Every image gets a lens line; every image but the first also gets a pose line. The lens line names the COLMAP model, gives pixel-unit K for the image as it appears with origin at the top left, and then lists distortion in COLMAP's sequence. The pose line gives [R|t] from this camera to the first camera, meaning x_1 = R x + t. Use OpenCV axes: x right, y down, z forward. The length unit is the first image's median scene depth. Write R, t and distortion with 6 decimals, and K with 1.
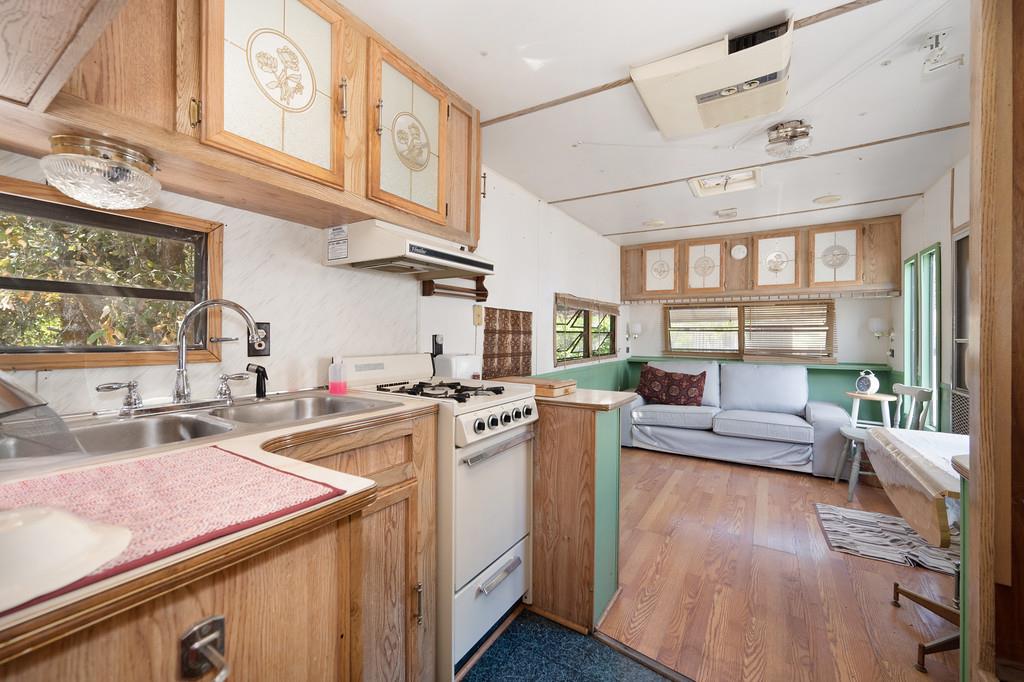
lens RADIAL K [[406.7, 0, 512.8], [0, 406.7, 333.8], [0, 0, 1]] dist [0.000996, 0.000096]
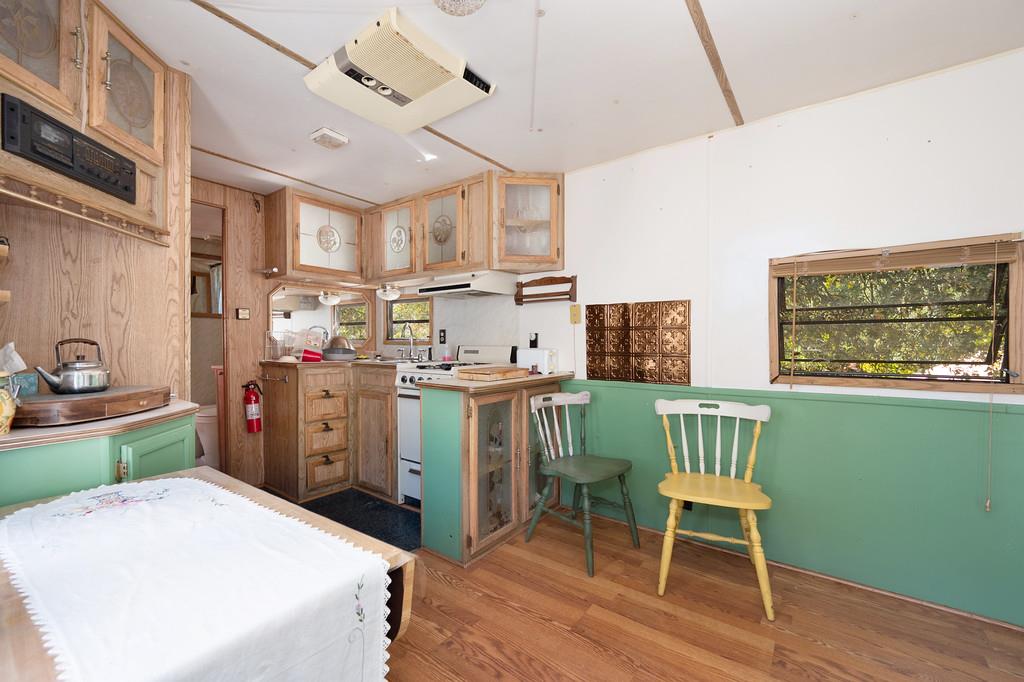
lens RADIAL K [[416.7, 0, 512.7], [0, 416.7, 336.9], [0, 0, 1]] dist [0.000839, 0.000063]
pose [[-0.066307, -0.014232, -0.997698, 1.052979], [0.001088, 0.999897, -0.014335, 0.030822], [0.997799, -0.002036, -0.066285, 0.932517]]
